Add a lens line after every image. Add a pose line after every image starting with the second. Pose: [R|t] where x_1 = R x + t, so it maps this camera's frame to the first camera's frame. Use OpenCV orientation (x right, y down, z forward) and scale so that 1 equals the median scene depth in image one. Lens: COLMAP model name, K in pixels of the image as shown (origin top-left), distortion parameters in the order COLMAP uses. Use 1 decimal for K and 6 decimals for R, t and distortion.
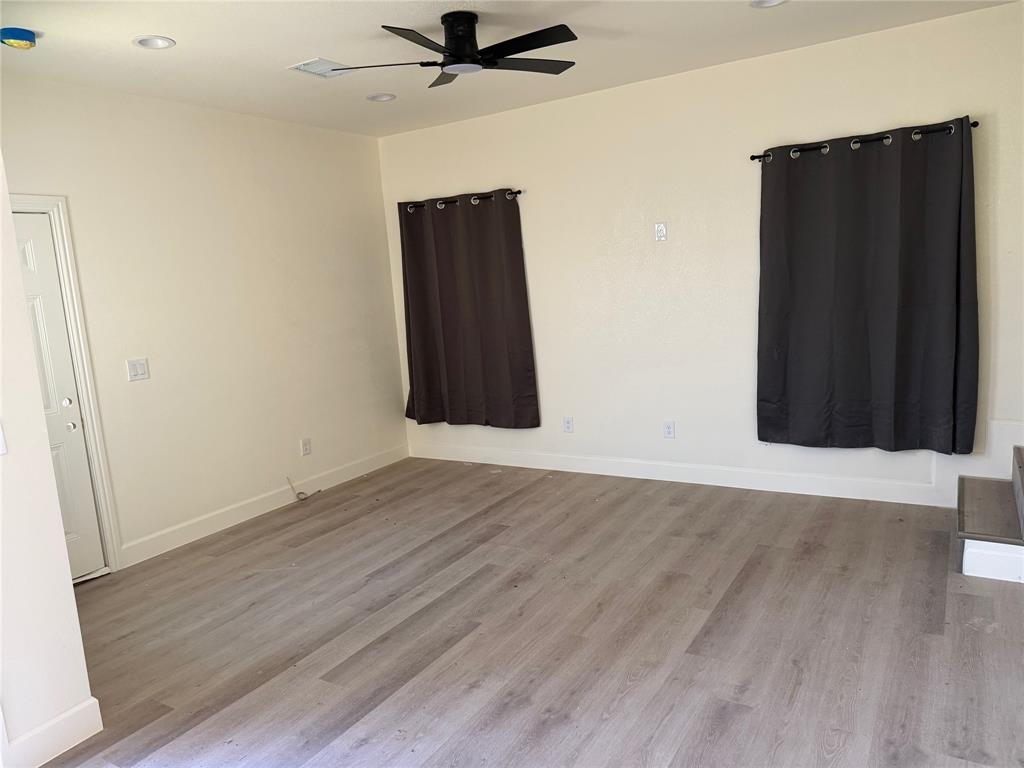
lens RADIAL K [[721.4, 0, 515.8], [0, 721.4, 384.2], [0, 0, 1]] dist [0.112771, -0.177383]
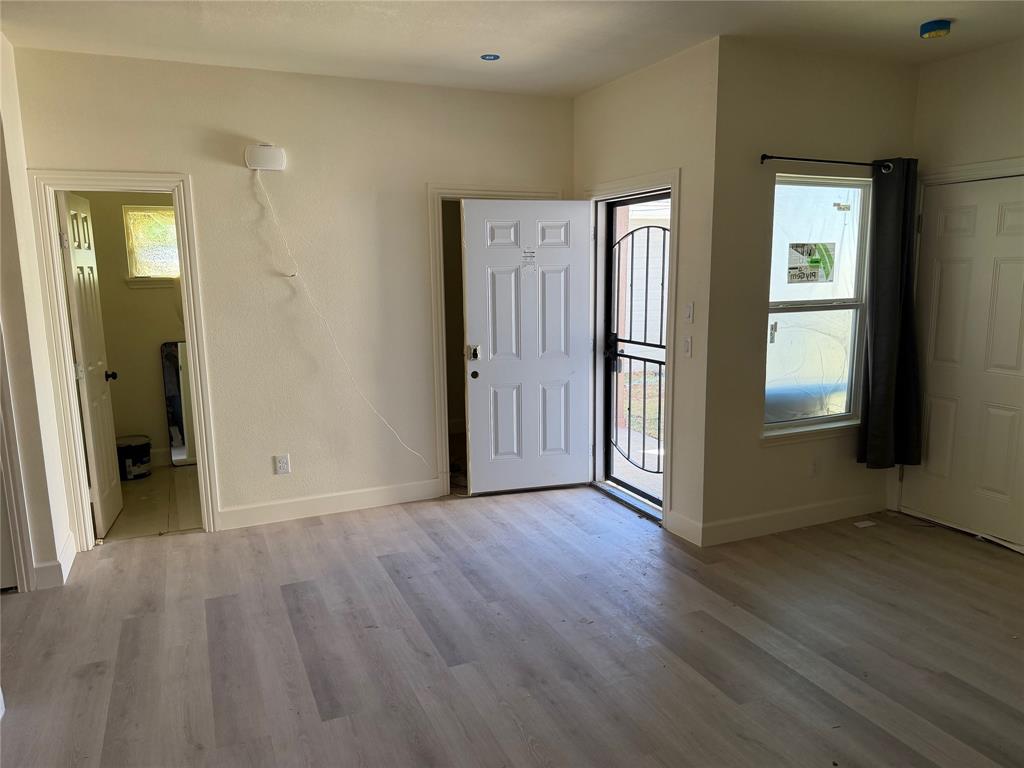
lens RADIAL K [[721.4, 0, 515.8], [0, 721.4, 384.2], [0, 0, 1]] dist [0.112771, -0.177383]
pose [[-0.553815, 0.212235, -0.805137, 0.733037], [-0.074168, 0.950551, 0.301583, -0.263608], [0.829330, 0.226736, -0.510688, 1.215138]]
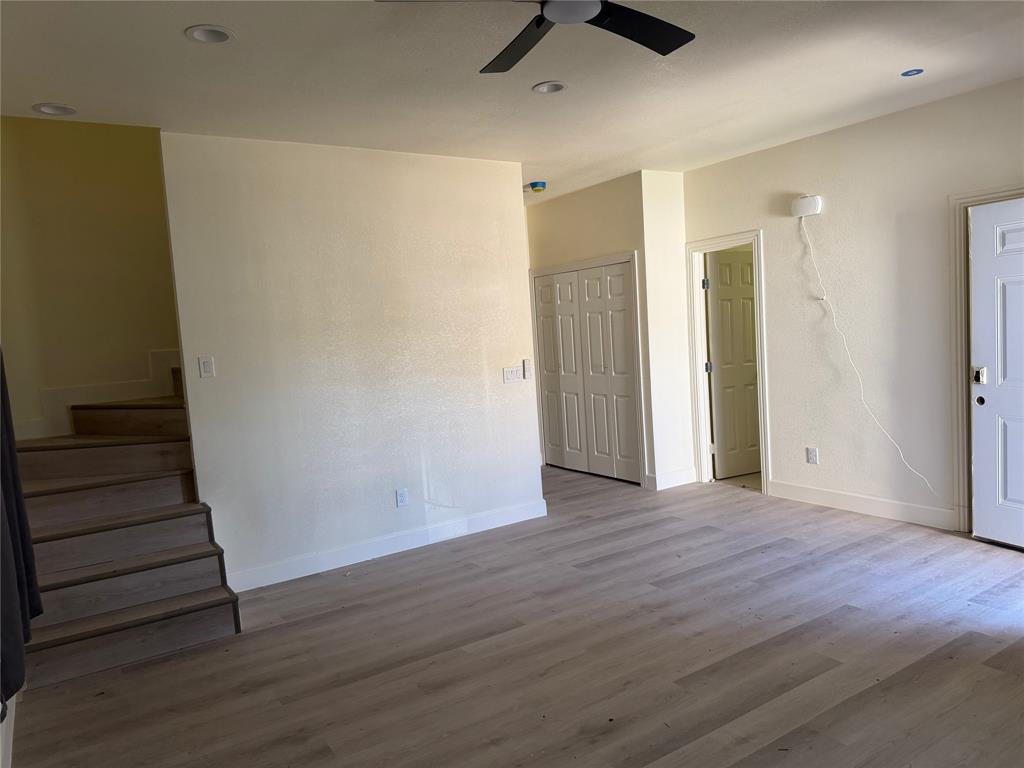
lens RADIAL K [[721.4, 0, 515.8], [0, 721.4, 384.2], [0, 0, 1]] dist [0.112771, -0.177383]
pose [[-0.894283, 0.094917, 0.437321, -0.331506], [0.191112, 0.964653, 0.181438, -0.257048], [-0.404641, 0.245835, -0.880812, 1.934751]]
